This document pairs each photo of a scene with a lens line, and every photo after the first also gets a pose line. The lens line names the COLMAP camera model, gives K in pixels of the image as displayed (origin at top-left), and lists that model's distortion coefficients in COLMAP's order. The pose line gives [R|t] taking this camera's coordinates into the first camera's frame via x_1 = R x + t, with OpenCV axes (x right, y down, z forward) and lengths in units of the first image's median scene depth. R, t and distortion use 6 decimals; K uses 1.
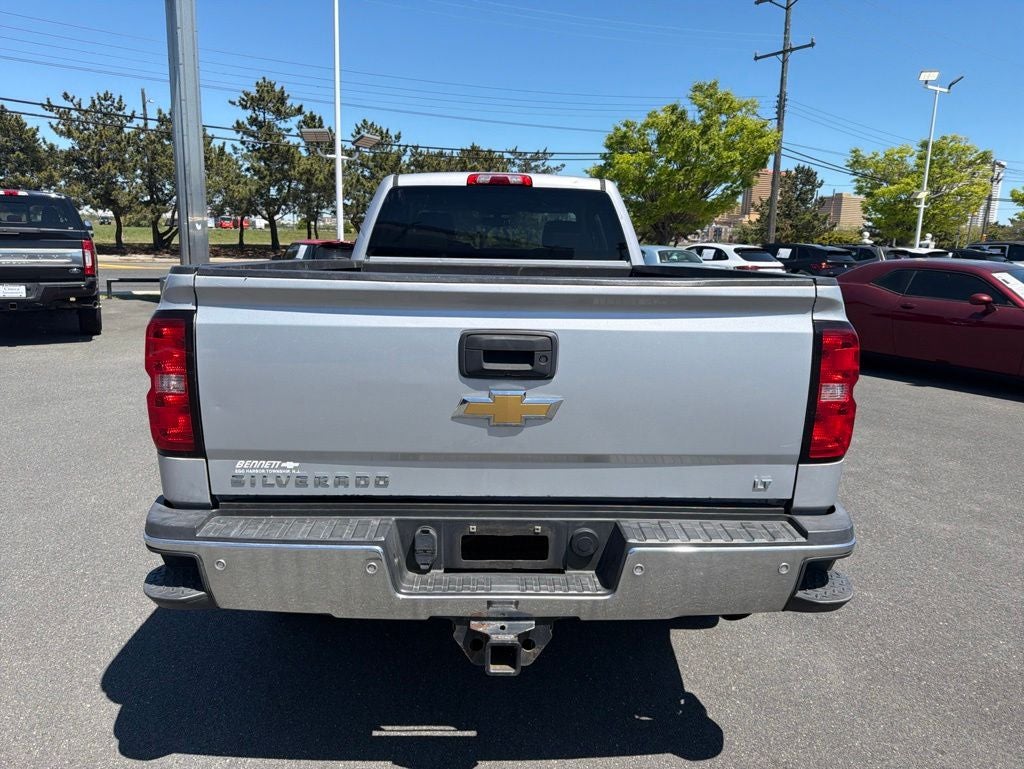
lens RADIAL K [[701.1, 0, 507.7], [0, 701.1, 375.4], [0, 0, 1]] dist [0.022294, -0.003302]
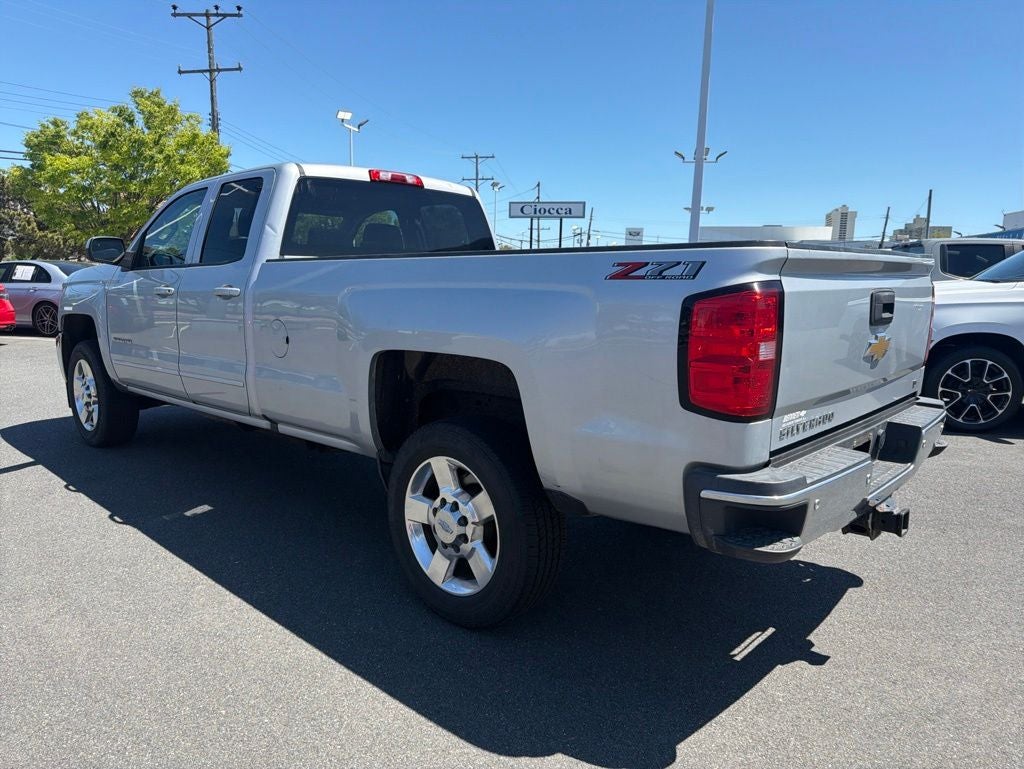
lens RADIAL K [[707.3, 0, 512.0], [0, 707.3, 384.5], [0, 0, 1]] dist [-0.003428, -0.006031]
pose [[0.715390, -0.124938, 0.687464, -0.058745], [0.135284, 0.990033, 0.039146, -0.001240], [-0.685503, 0.064999, 0.725162, 0.019618]]
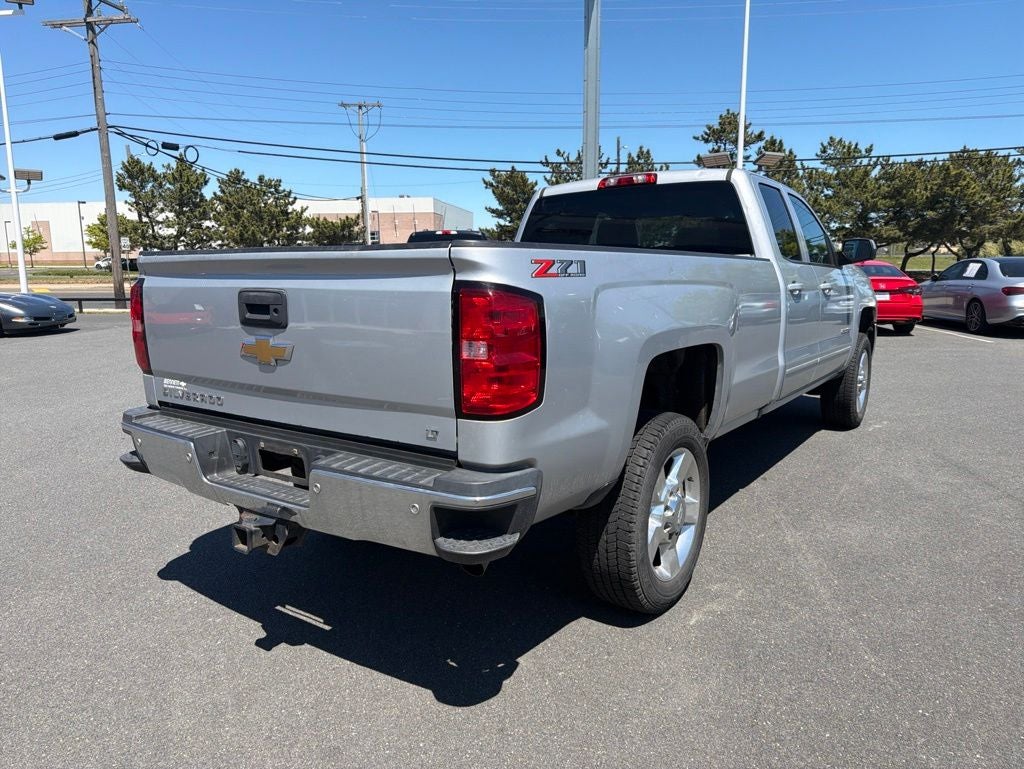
lens RADIAL K [[707.3, 0, 512.0], [0, 707.3, 384.5], [0, 0, 1]] dist [-0.003428, -0.006031]
pose [[0.808392, 0.066598, -0.584864, 0.045439], [-0.082549, 0.996587, -0.000618, 0.002947], [0.582827, 0.048780, 0.811131, 0.008354]]
